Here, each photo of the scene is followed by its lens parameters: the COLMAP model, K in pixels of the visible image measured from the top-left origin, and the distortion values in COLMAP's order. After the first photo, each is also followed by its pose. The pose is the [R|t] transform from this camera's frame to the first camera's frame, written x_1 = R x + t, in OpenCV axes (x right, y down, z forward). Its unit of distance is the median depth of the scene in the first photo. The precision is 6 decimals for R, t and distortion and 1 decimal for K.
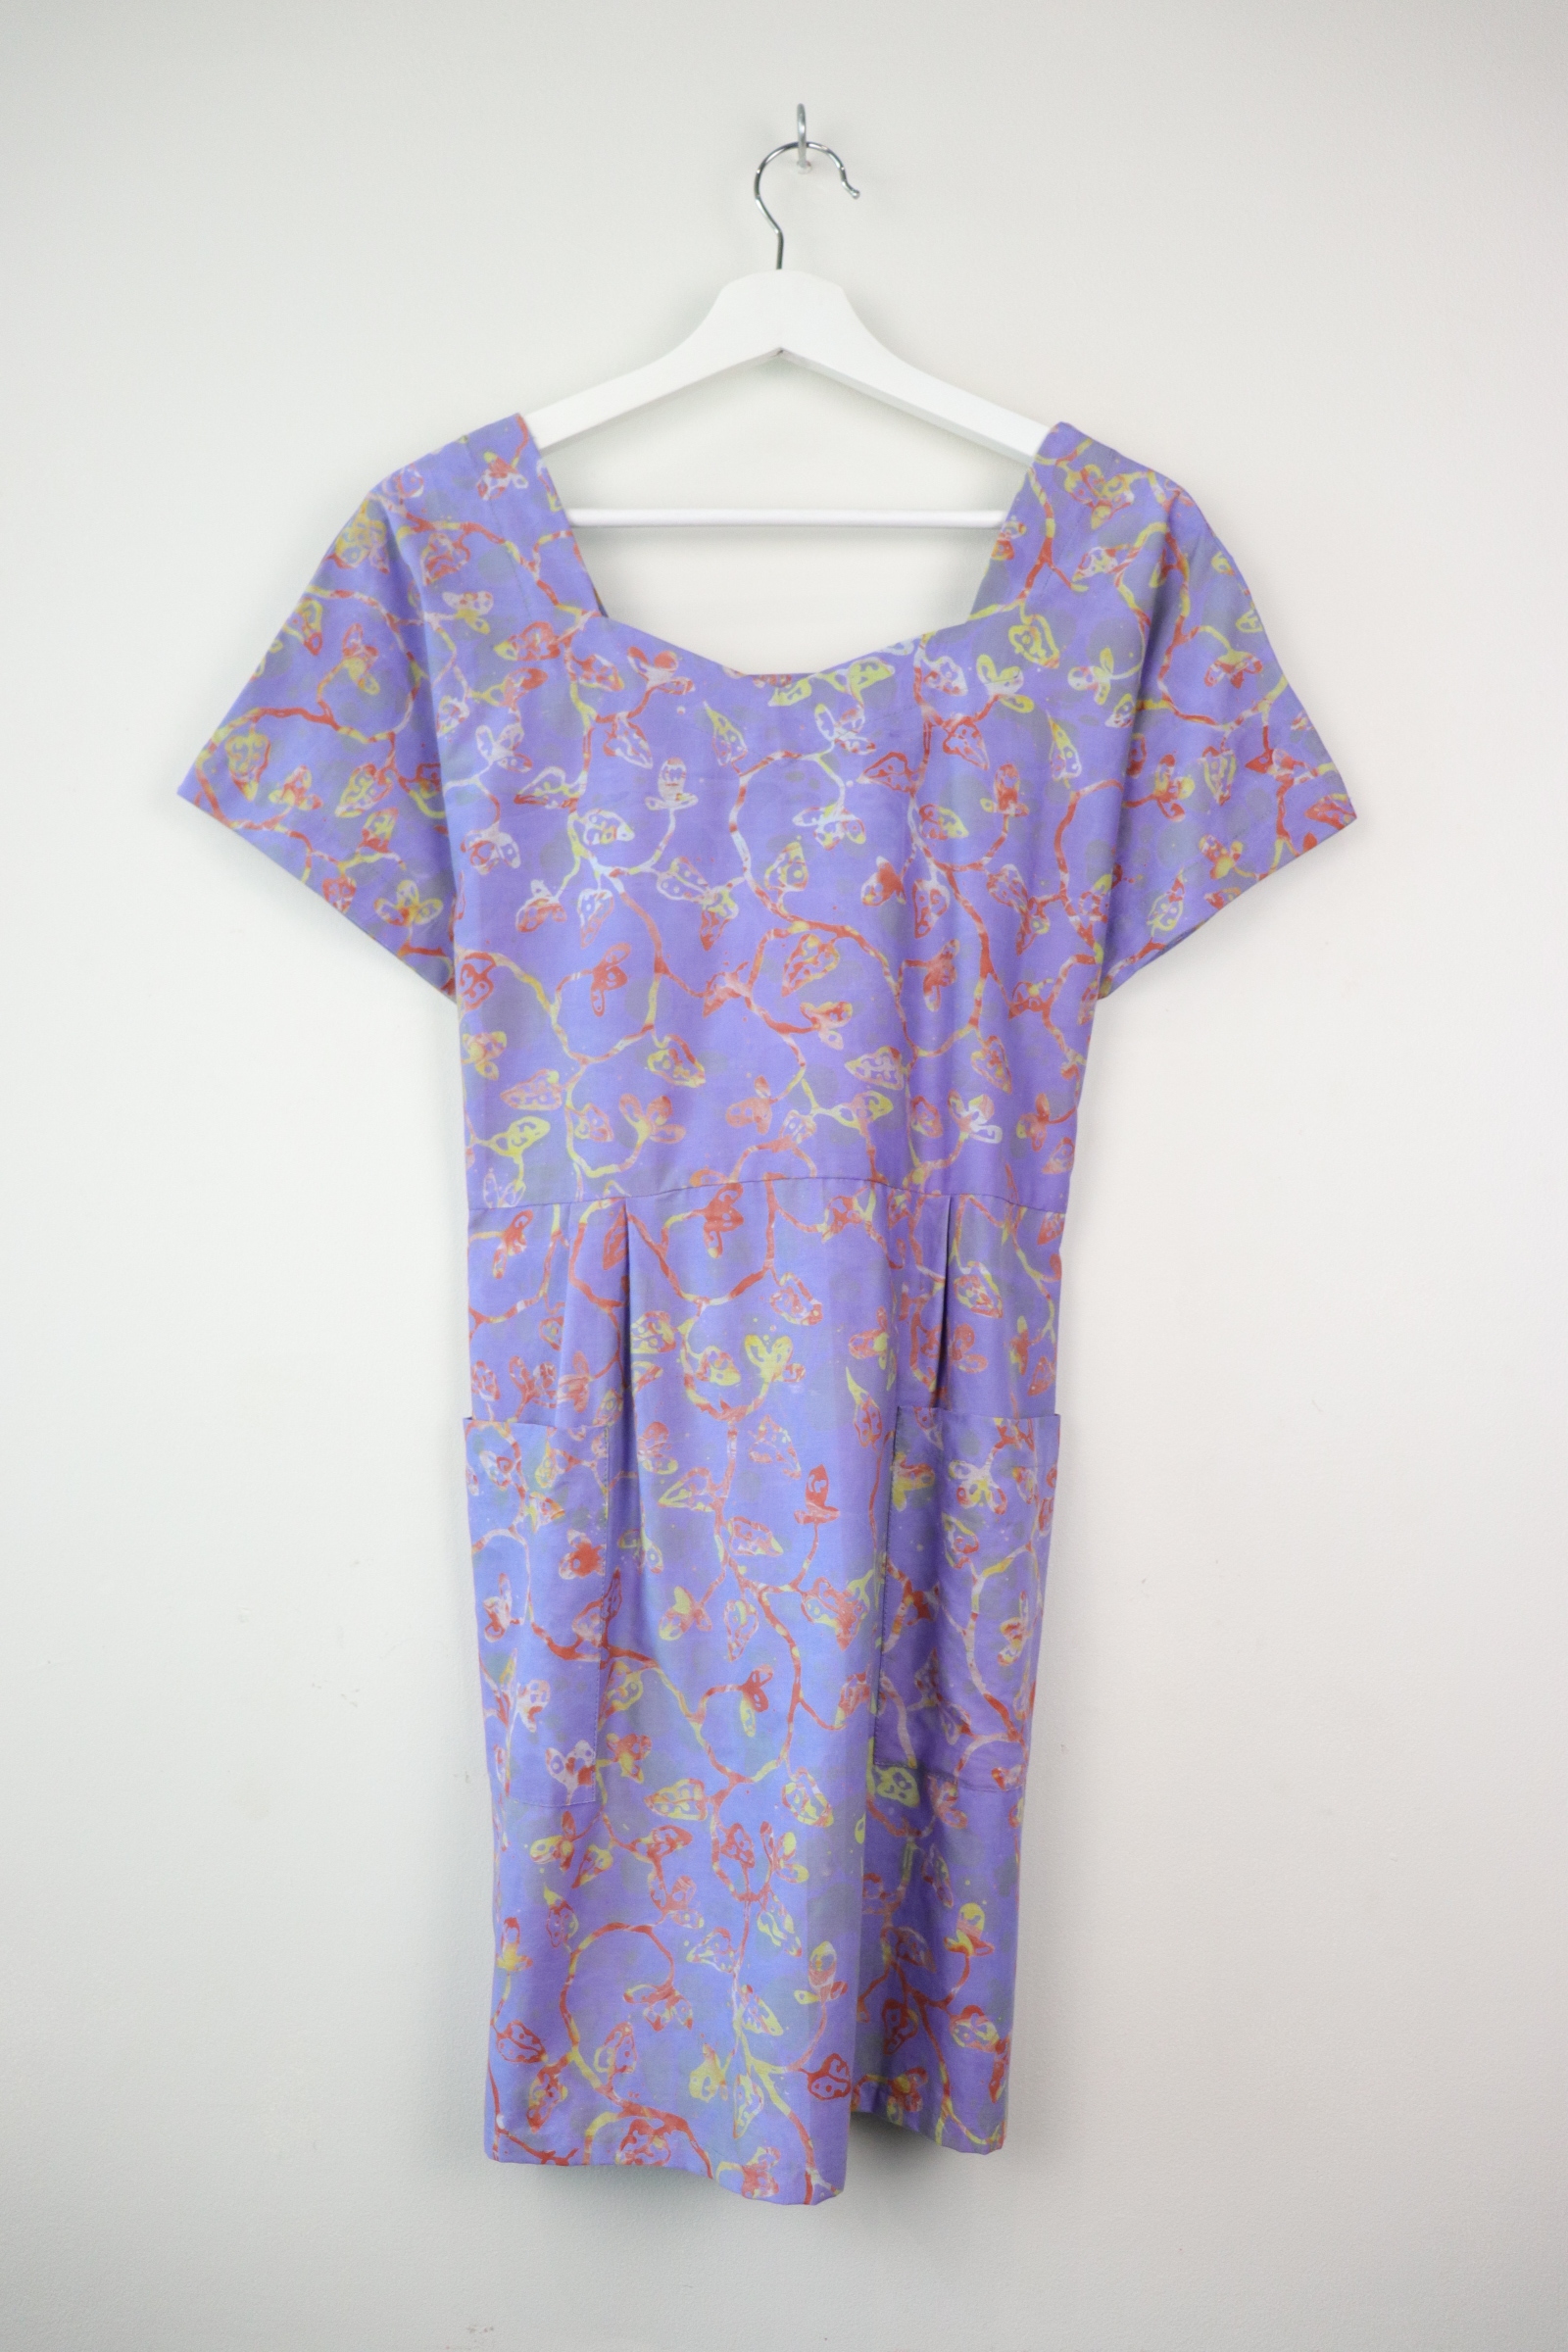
lens RADIAL K [[1911.7, 0, 784.0], [0, 1911.7, 1176.0], [0, 0, 1]] dist [-0.193616, 0.167768]
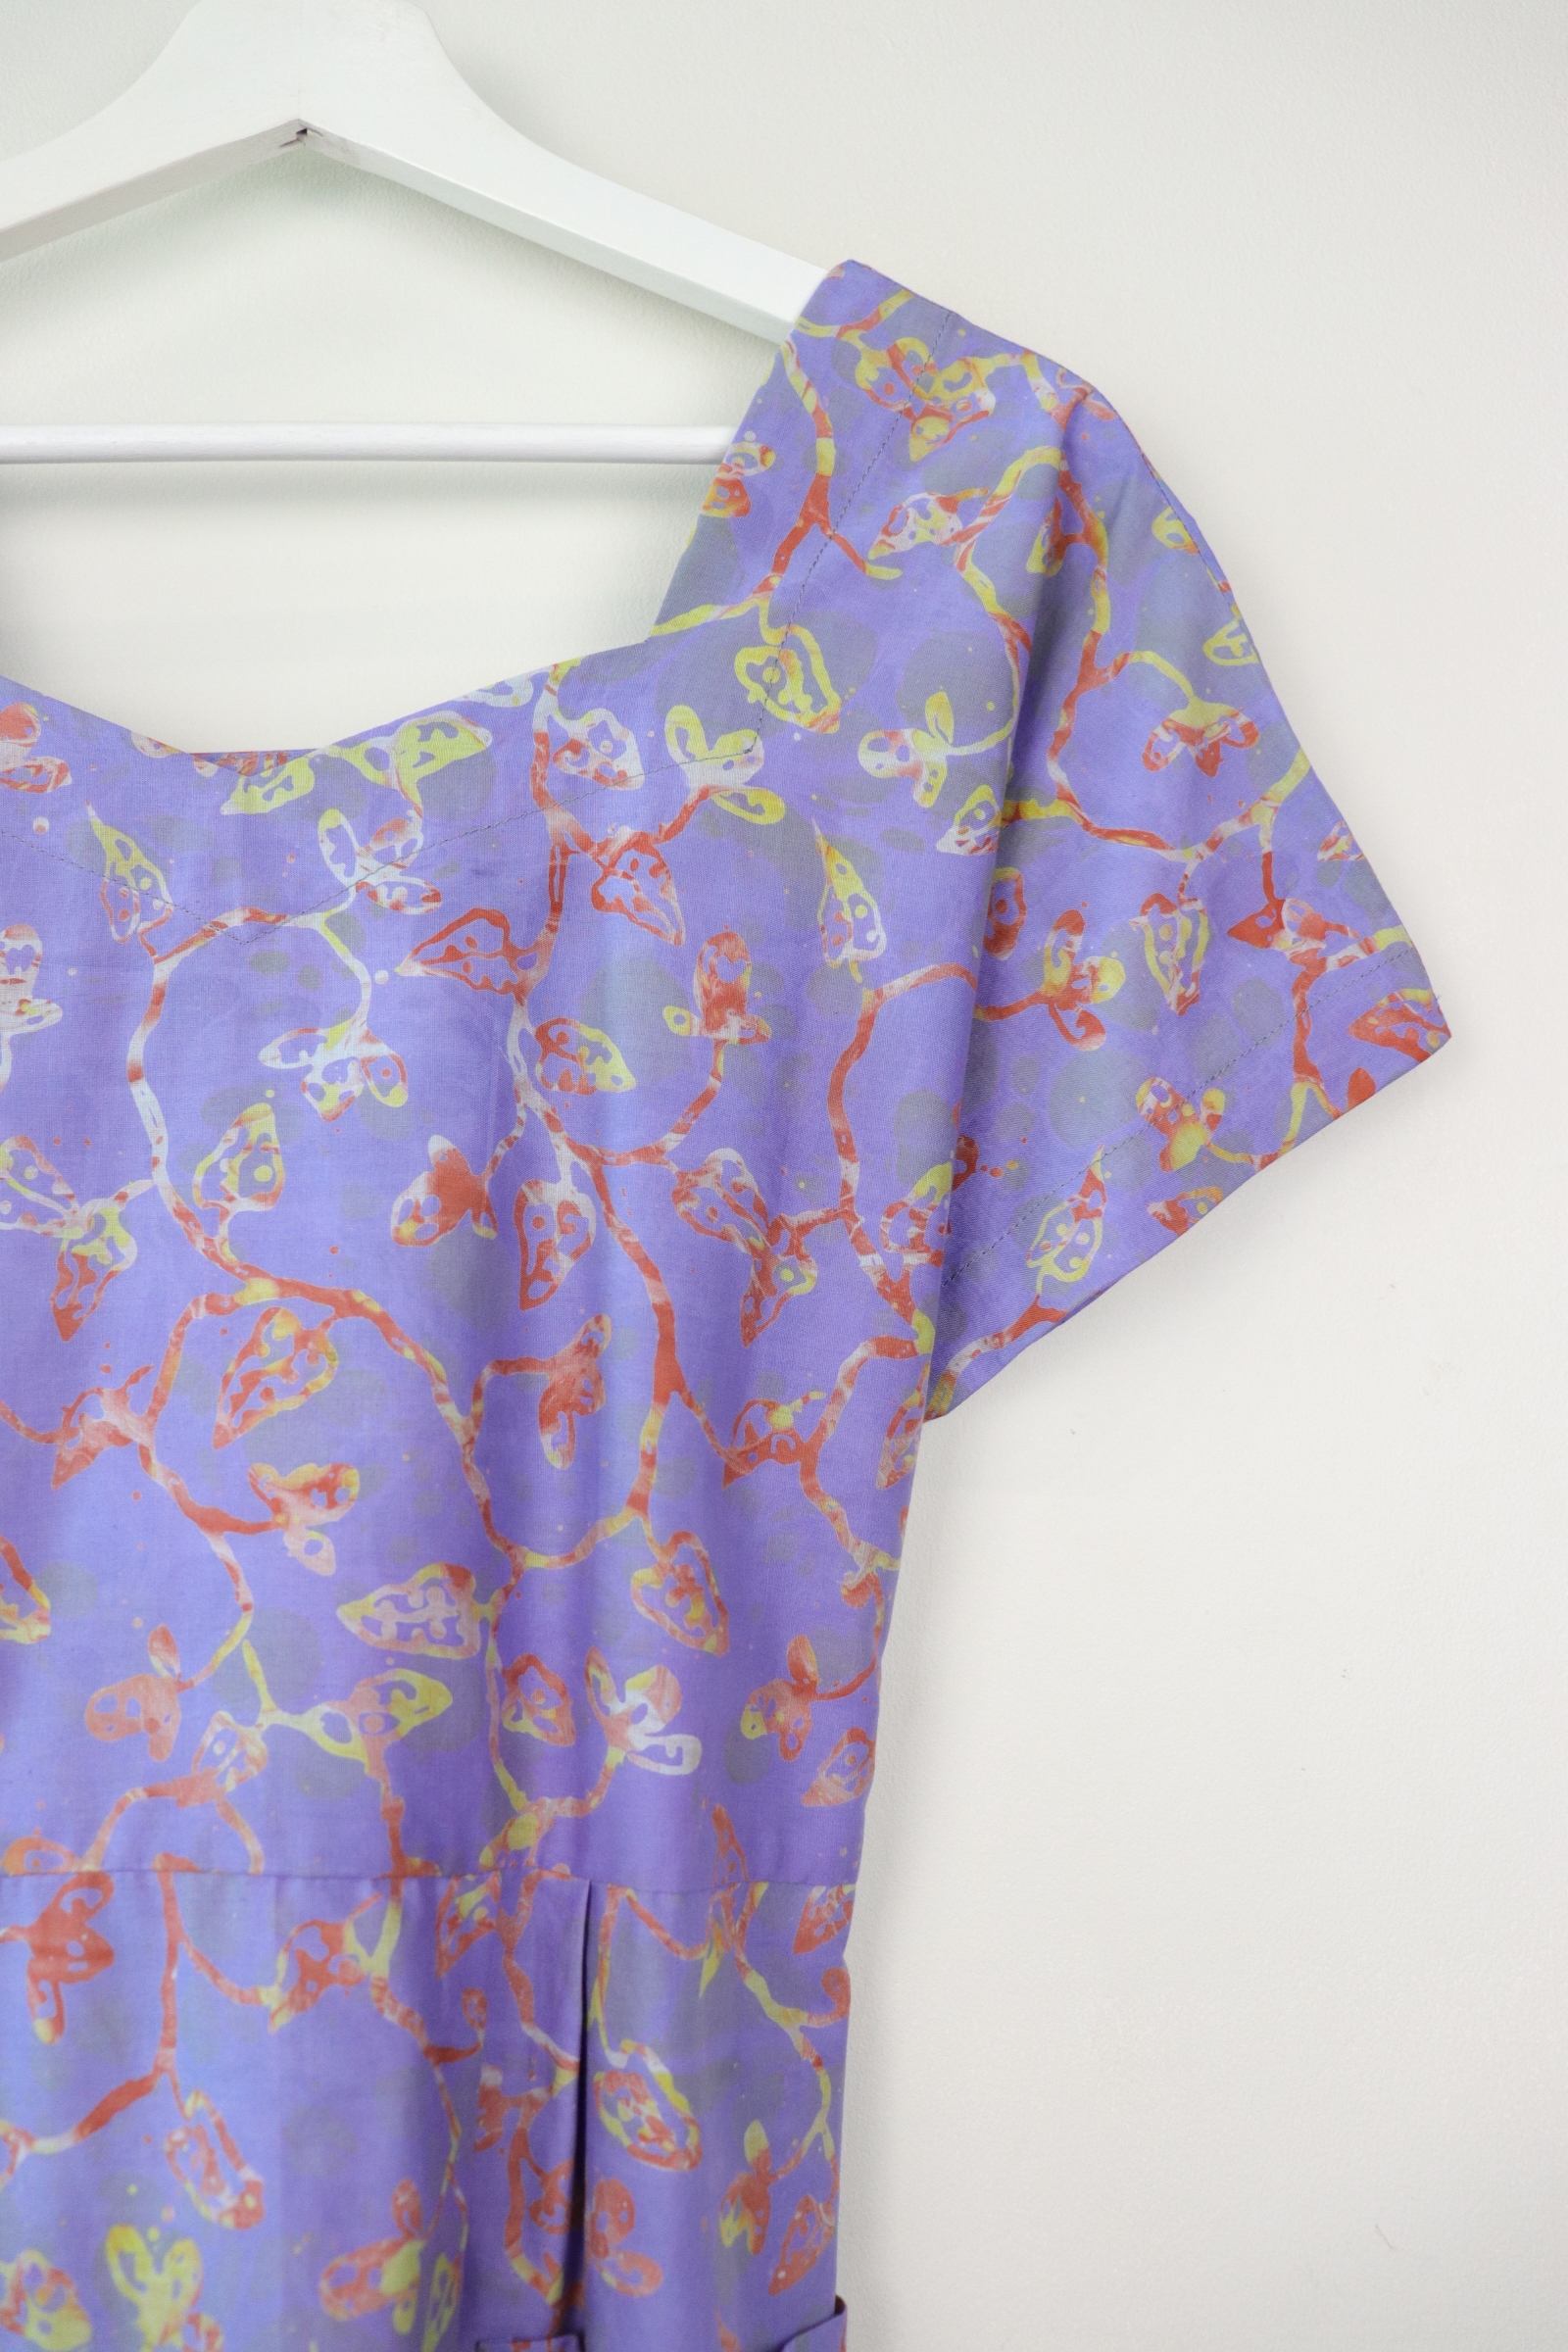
lens RADIAL K [[1911.7, 0, 784.0], [0, 1911.7, 1176.0], [0, 0, 1]] dist [-0.193616, 0.167768]
pose [[0.999467, -0.001079, 0.032643, 0.117133], [0.003939, 0.996141, -0.087675, -0.115882], [-0.032422, 0.087756, 0.995614, 0.533052]]
